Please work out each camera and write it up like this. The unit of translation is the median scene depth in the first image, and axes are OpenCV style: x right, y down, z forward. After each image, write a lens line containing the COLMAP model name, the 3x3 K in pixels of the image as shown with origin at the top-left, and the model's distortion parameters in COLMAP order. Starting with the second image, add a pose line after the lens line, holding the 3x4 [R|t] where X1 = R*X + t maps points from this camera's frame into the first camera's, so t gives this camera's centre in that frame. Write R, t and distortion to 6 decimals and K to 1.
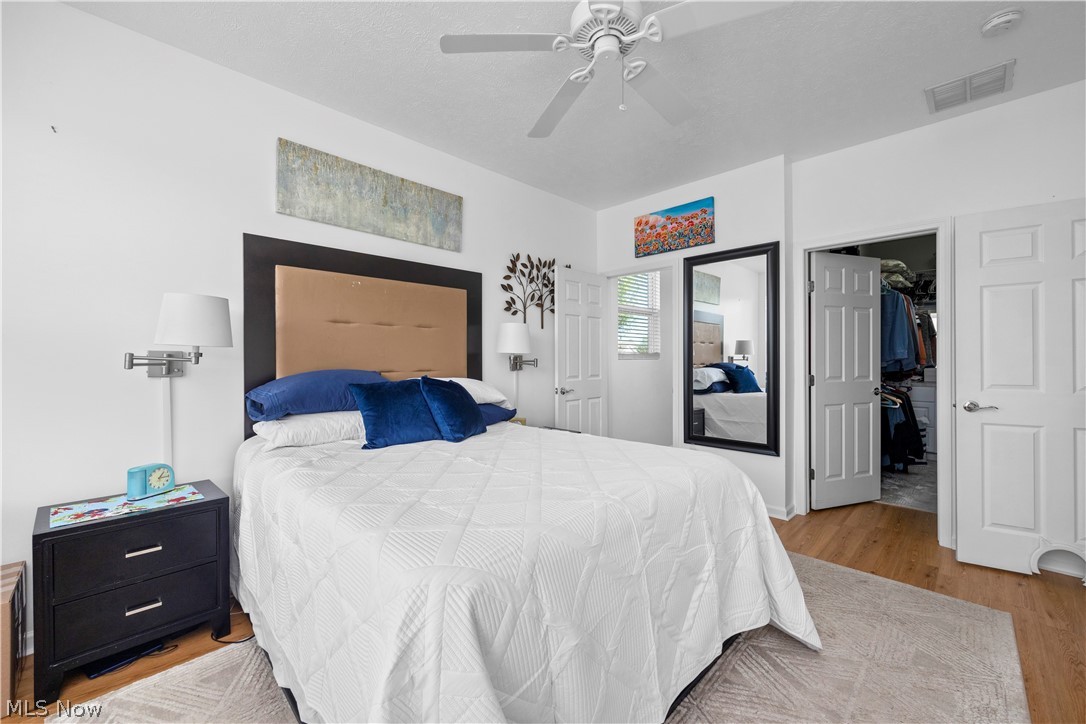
lens RADIAL K [[422.4, 0, 537.5], [0, 422.4, 362.8], [0, 0, 1]] dist [-0.002093, 0.001224]
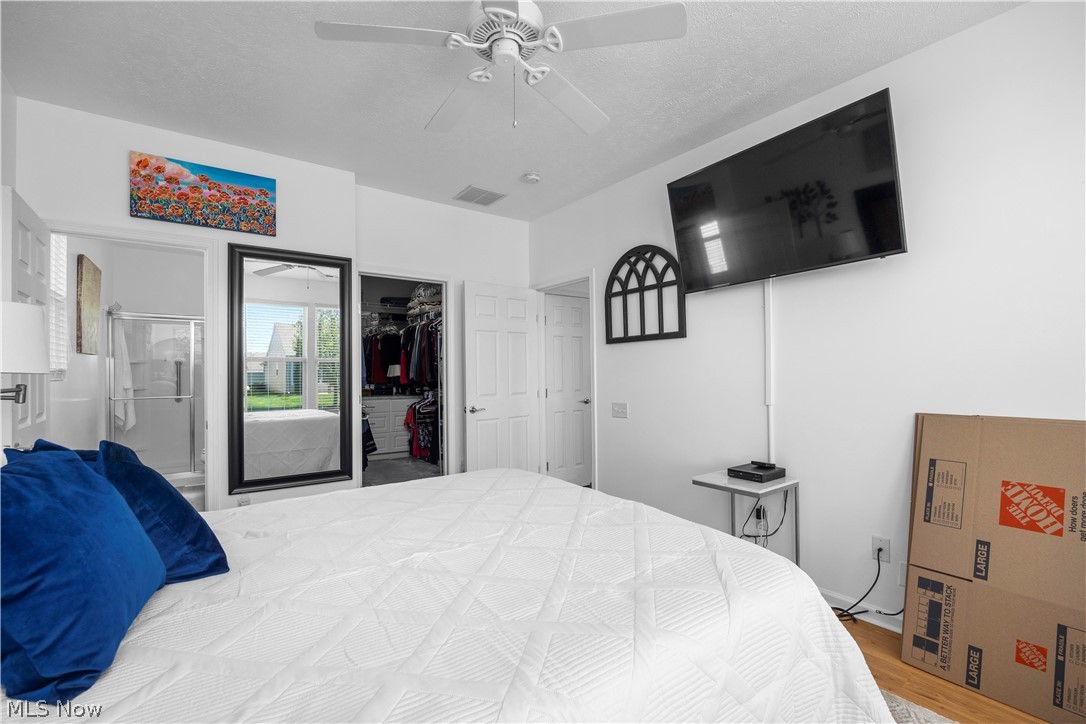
lens RADIAL K [[481.3, 0, 537.8], [0, 481.3, 366.0], [0, 0, 1]] dist [-0.008575, -0.000284]
pose [[0.161804, 0.011709, 0.986753, -0.389106], [0.012511, 0.999825, -0.013916, -0.015123], [-0.986744, 0.014597, 0.161630, 0.339310]]
